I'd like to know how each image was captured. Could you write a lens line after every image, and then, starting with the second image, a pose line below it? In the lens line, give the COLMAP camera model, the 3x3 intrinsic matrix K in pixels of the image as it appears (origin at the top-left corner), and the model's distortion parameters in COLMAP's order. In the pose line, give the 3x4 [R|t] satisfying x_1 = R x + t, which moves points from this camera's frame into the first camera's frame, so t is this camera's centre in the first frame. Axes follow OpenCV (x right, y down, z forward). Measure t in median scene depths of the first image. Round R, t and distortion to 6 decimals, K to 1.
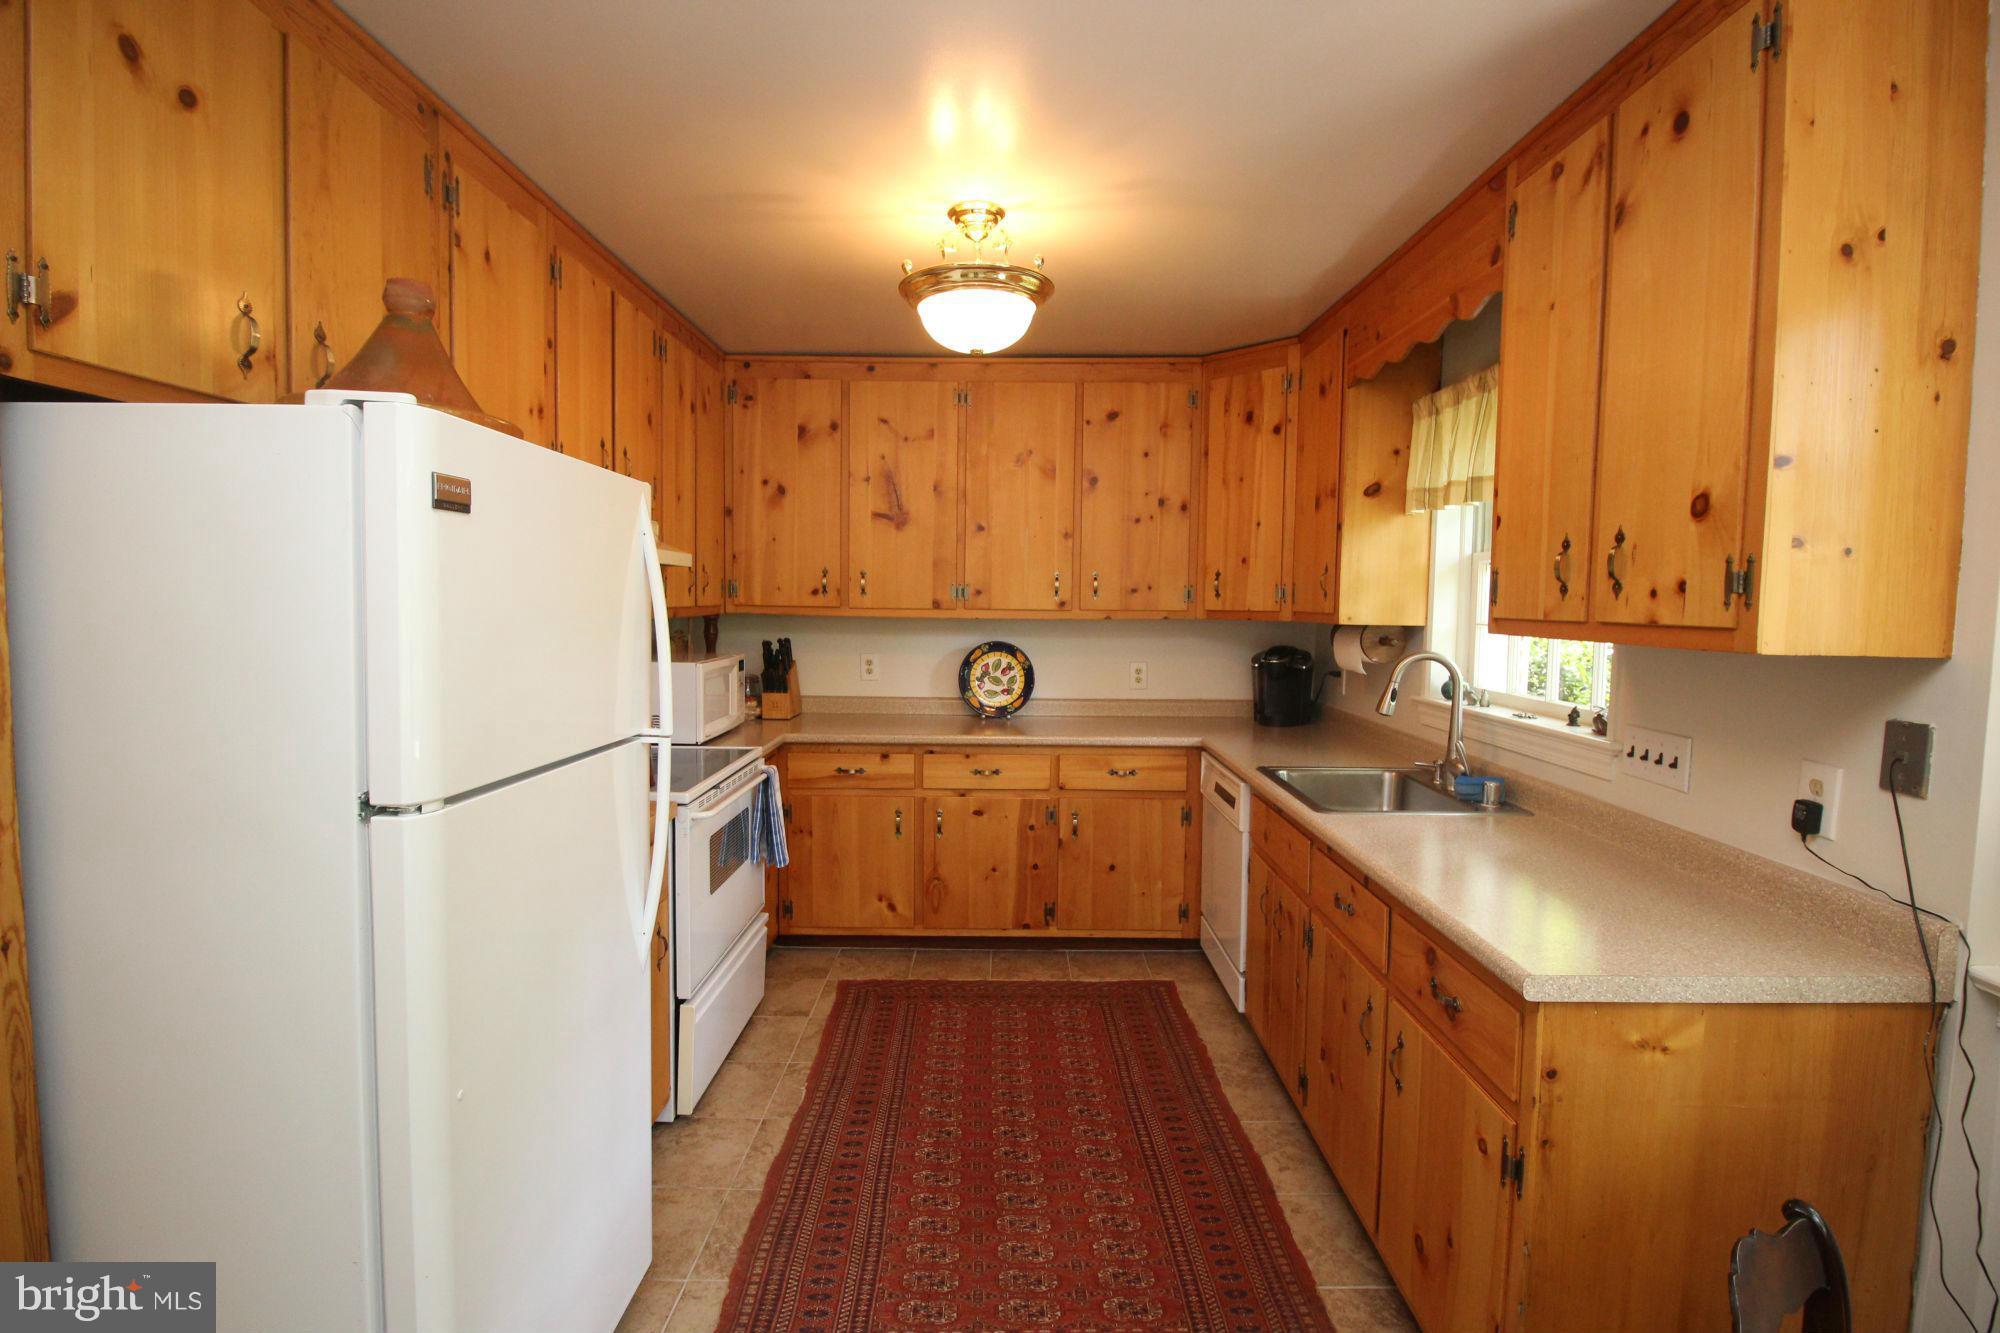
lens RADIAL K [[931.5, 0, 999.5], [0, 931.5, 659.4], [0, 0, 1]] dist [-0.002588, -0.010912]
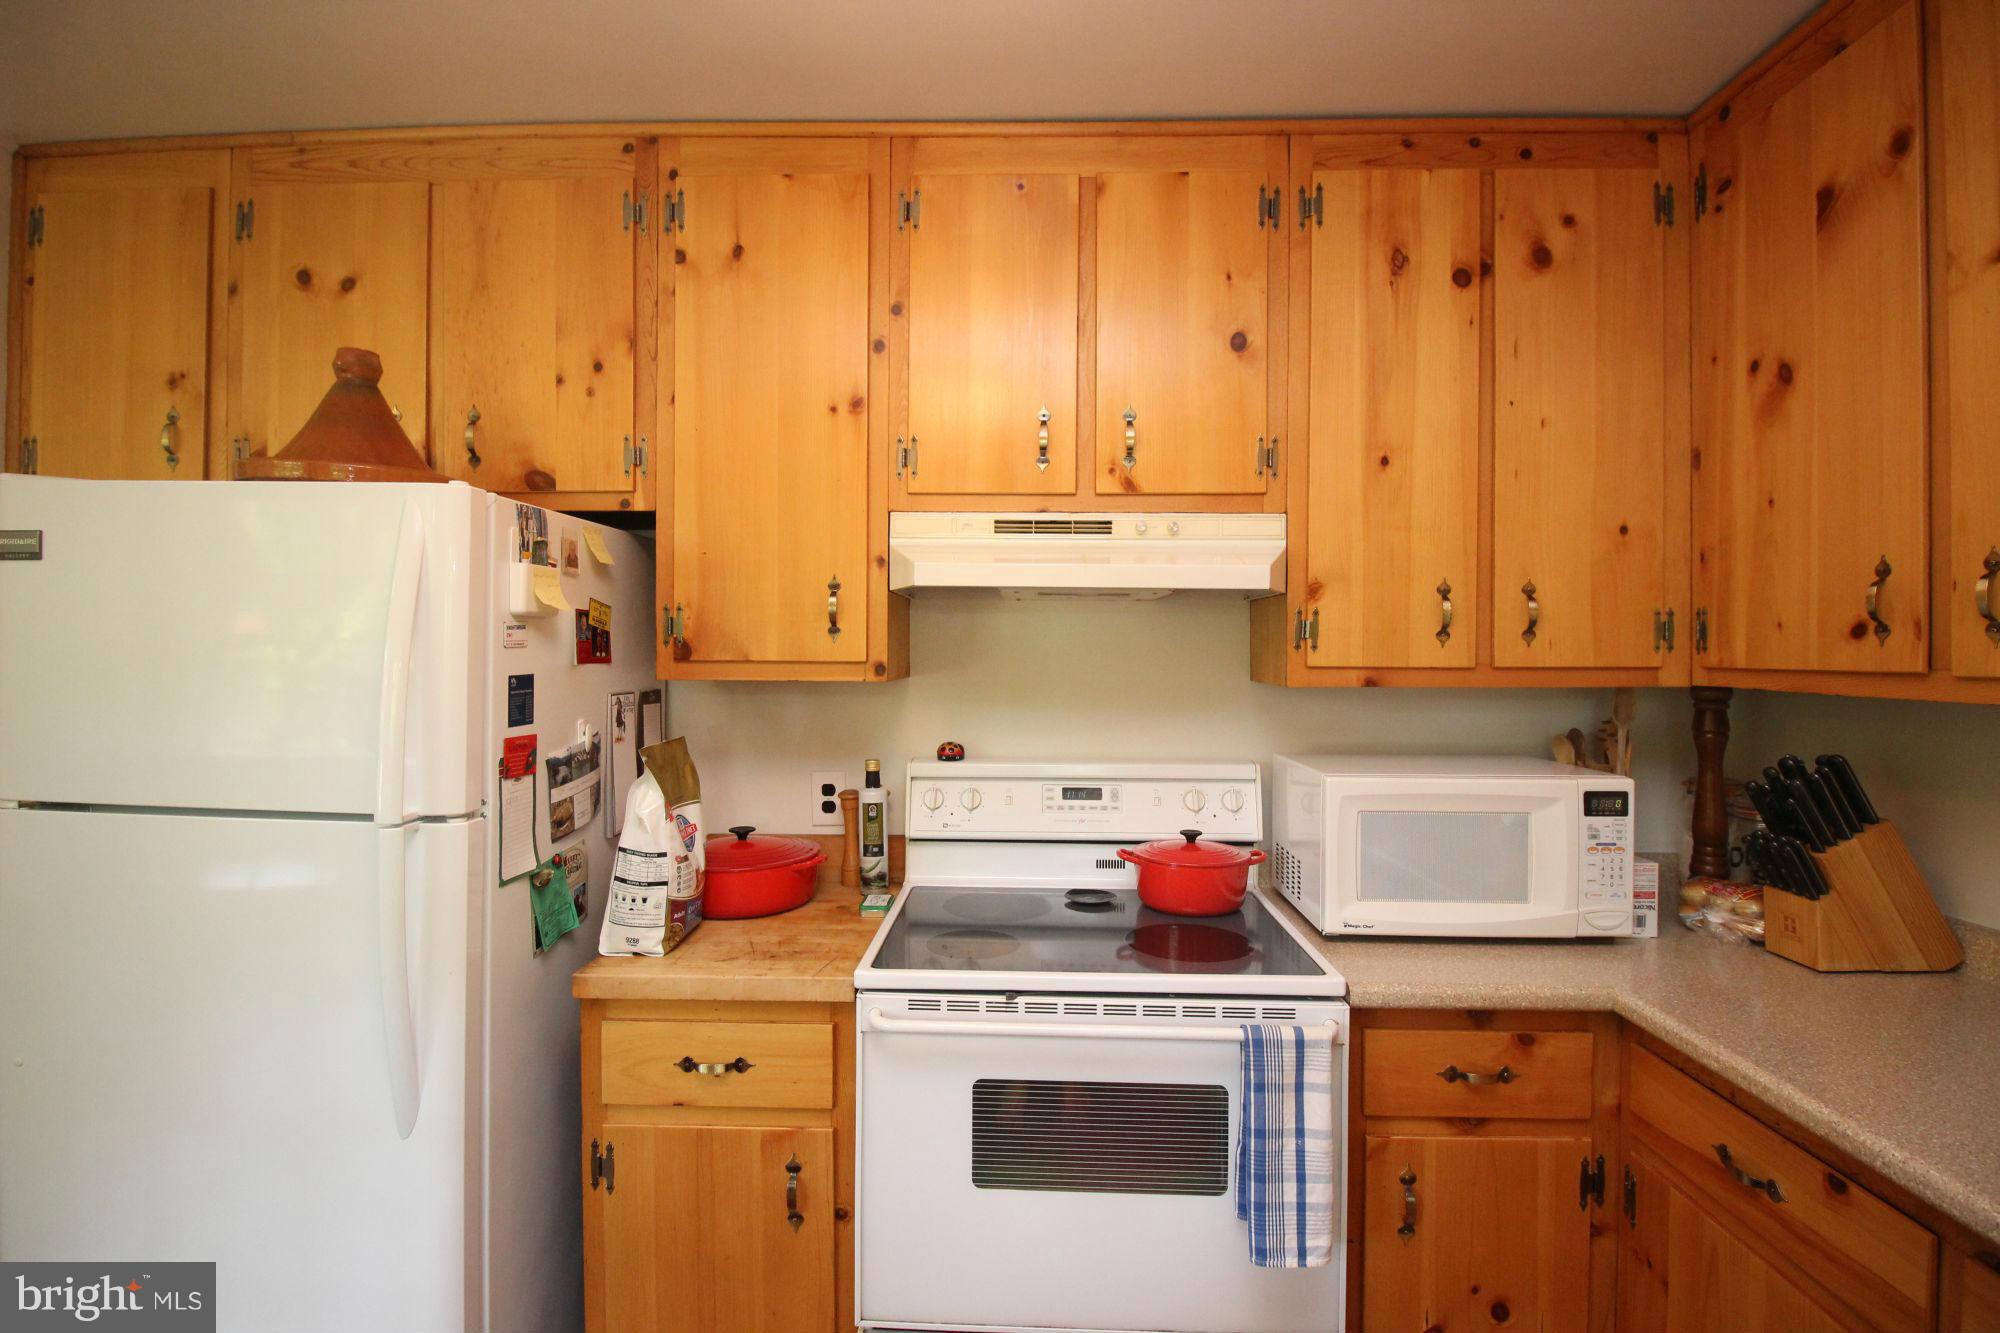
lens RADIAL K [[931.5, 0, 993.5], [0, 931.5, 655.7], [0, 0, 1]] dist [-0.002588, -0.010912]
pose [[-0.034445, -0.012486, -0.999329, 0.206799], [-0.073980, 0.997211, -0.009909, -0.045527], [0.996665, 0.073589, -0.035273, 0.882304]]
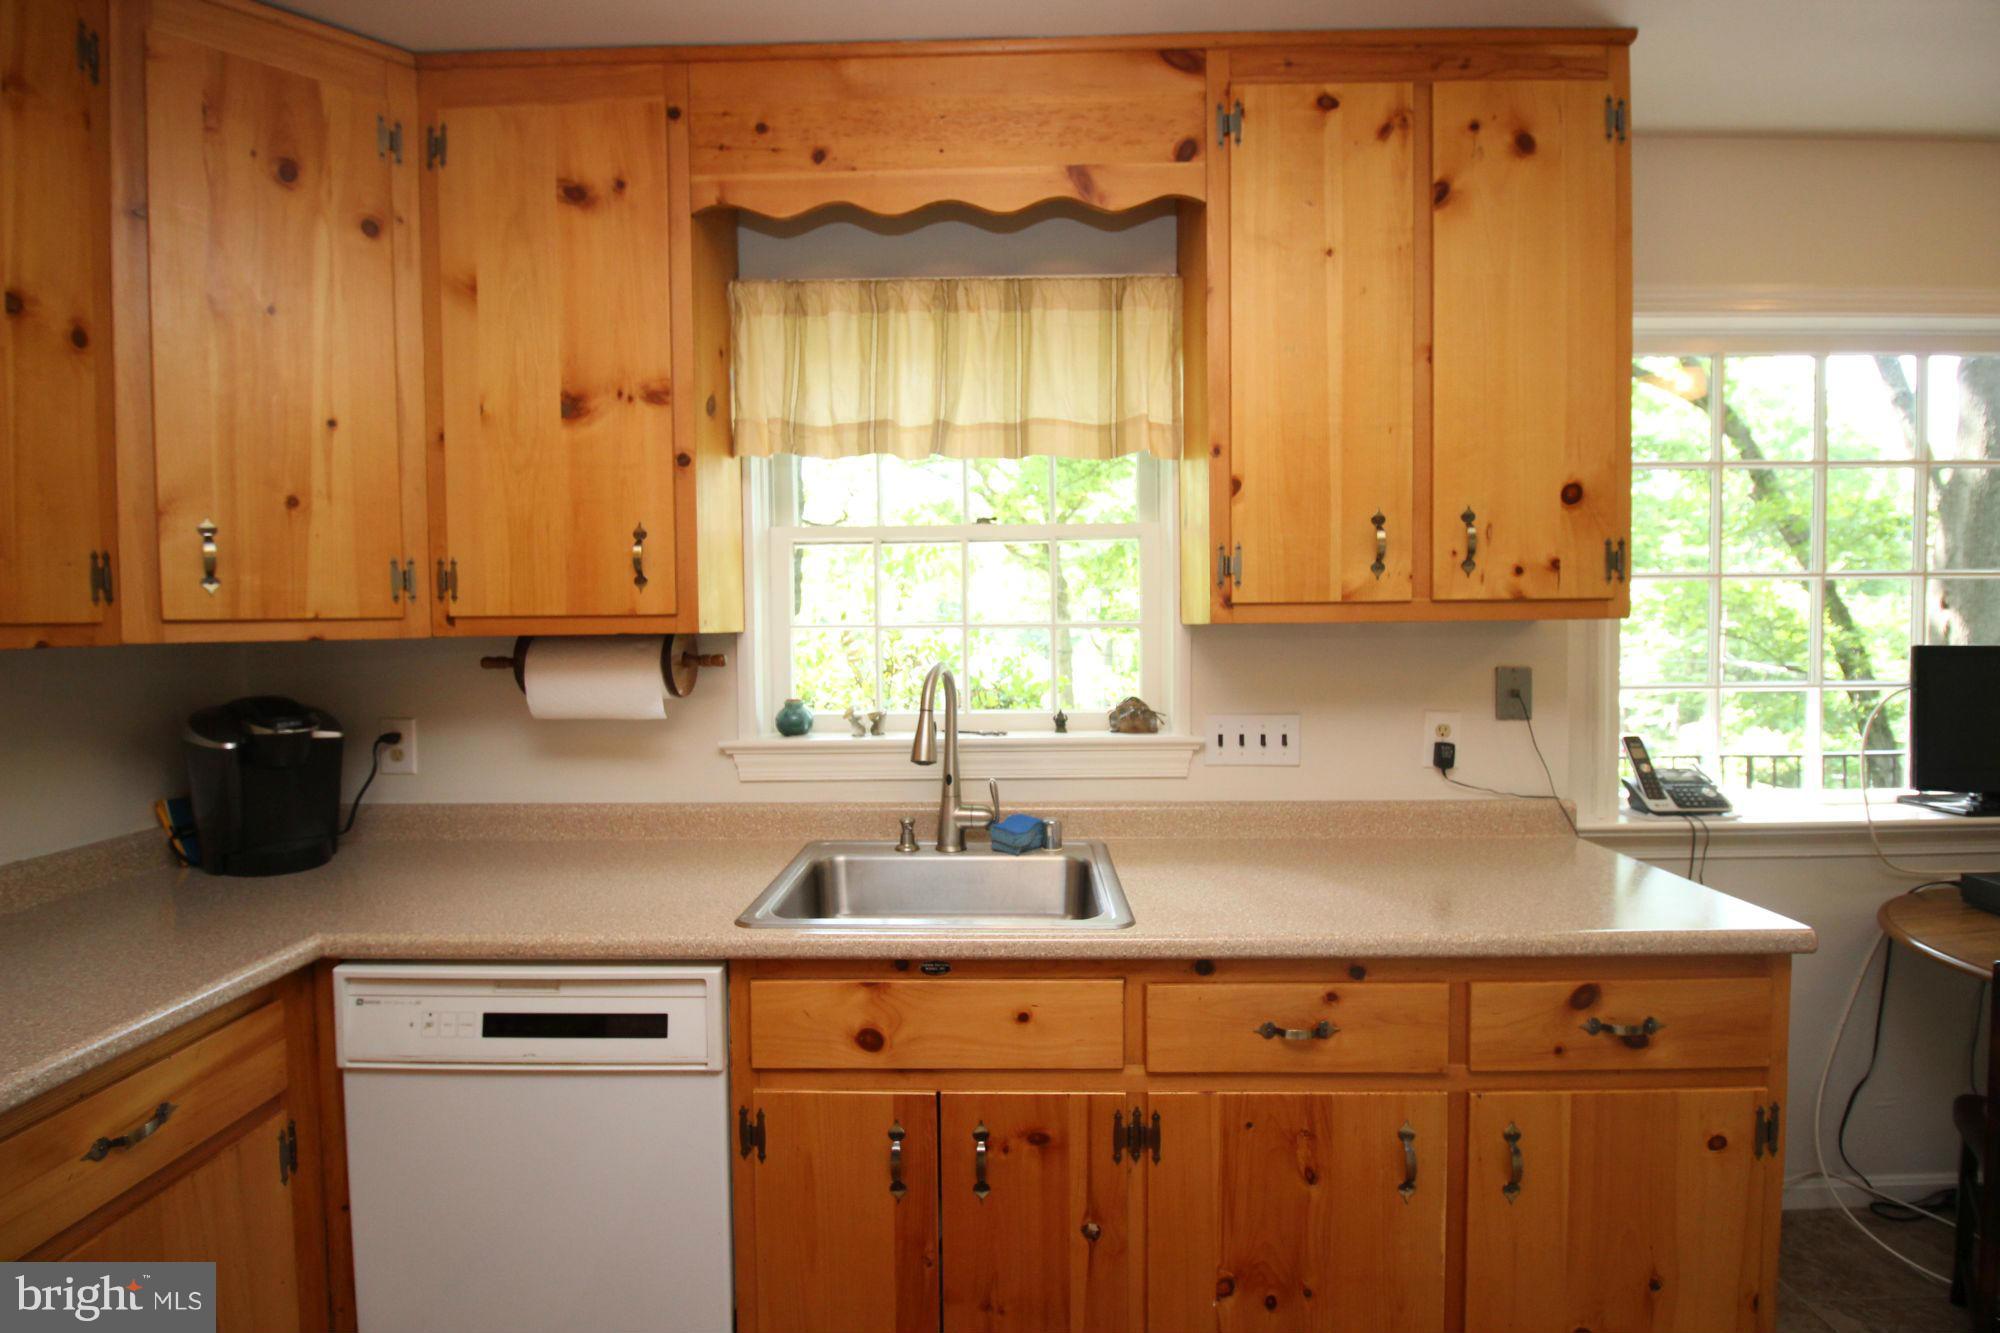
lens RADIAL K [[931.5, 0, 993.8], [0, 931.5, 653.6], [0, 0, 1]] dist [-0.002588, -0.010912]
pose [[0.013242, -0.047160, 0.998800, -0.200474], [0.079002, 0.995814, 0.045972, -0.037704], [-0.996786, 0.078299, 0.016912, 0.827419]]
